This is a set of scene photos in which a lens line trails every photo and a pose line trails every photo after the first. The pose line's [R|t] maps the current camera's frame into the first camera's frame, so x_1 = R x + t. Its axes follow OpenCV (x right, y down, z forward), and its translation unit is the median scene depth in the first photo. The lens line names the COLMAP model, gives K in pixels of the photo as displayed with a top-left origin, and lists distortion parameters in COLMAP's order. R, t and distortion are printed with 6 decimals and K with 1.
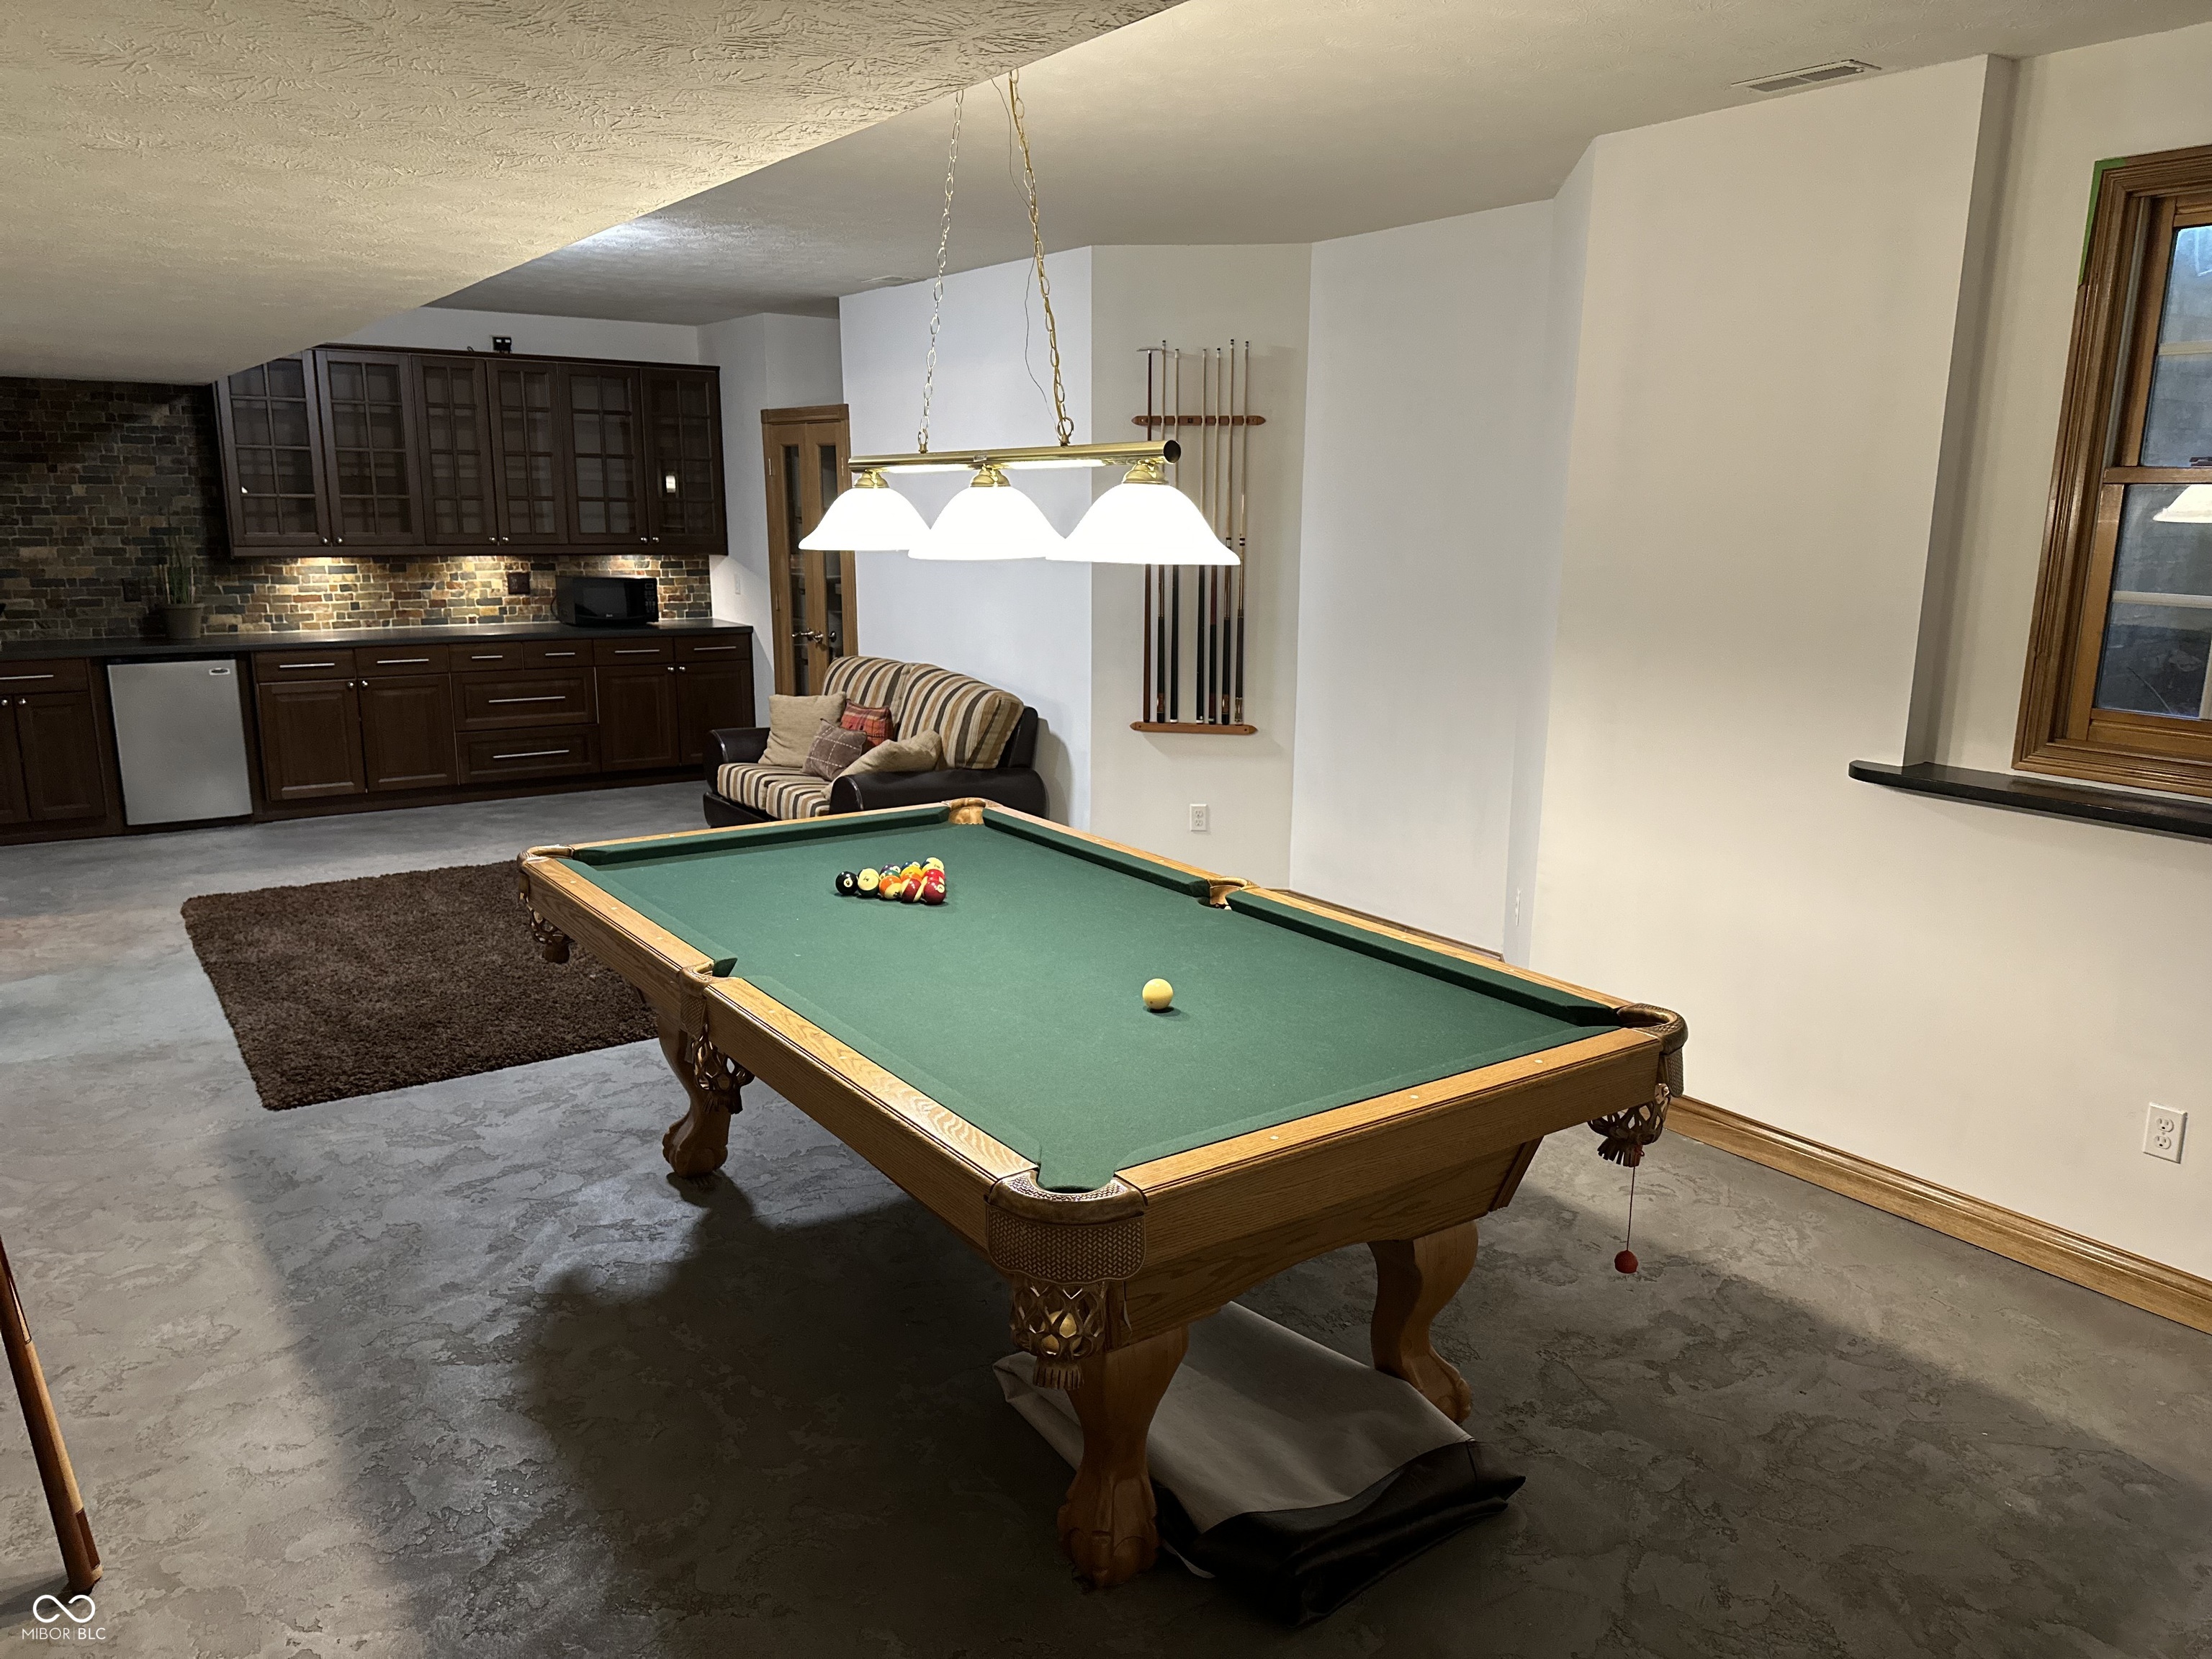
lens RADIAL K [[1501.2, 0, 1107.2], [0, 1501.2, 819.7], [0, 0, 1]] dist [0.022194, -0.004829]
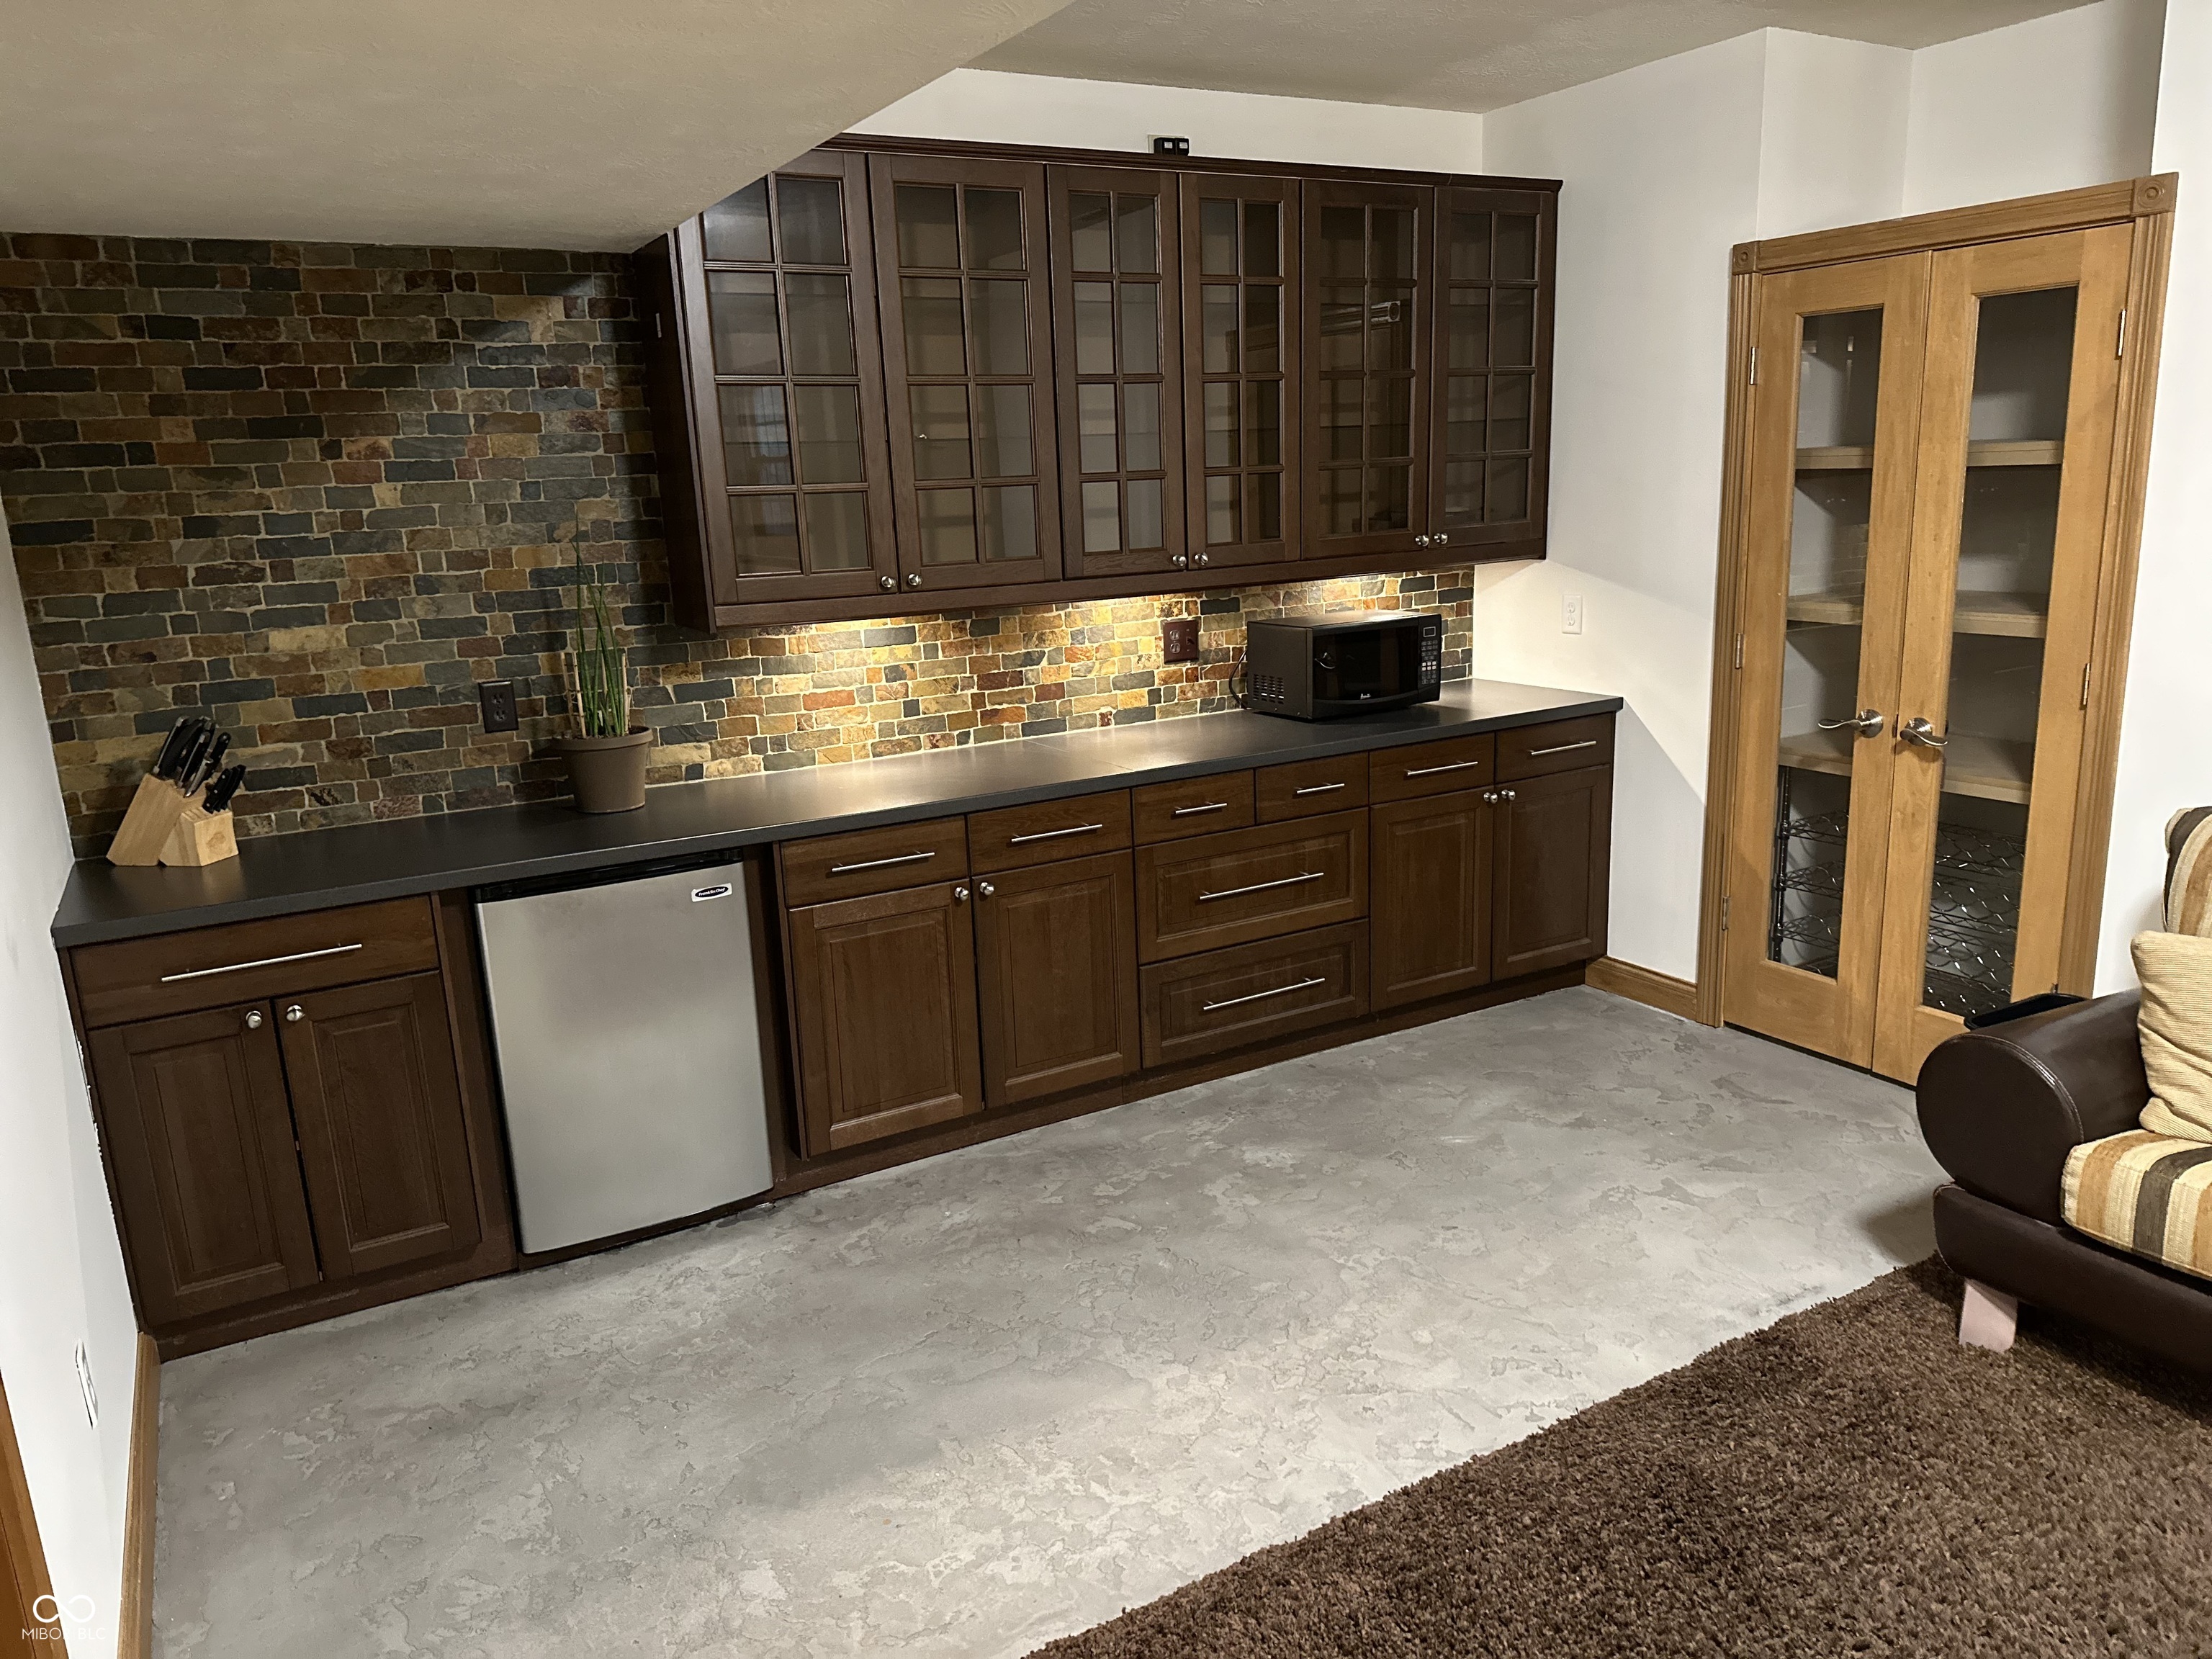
lens RADIAL K [[1501.2, 0, 1156.5], [0, 1501.2, 827.5], [0, 0, 1]] dist [0.022194, -0.004829]
pose [[0.995800, -0.034844, -0.084664, -0.403805], [0.035692, 0.999326, 0.008524, -0.111020], [0.084310, -0.011510, 0.996373, 0.554142]]
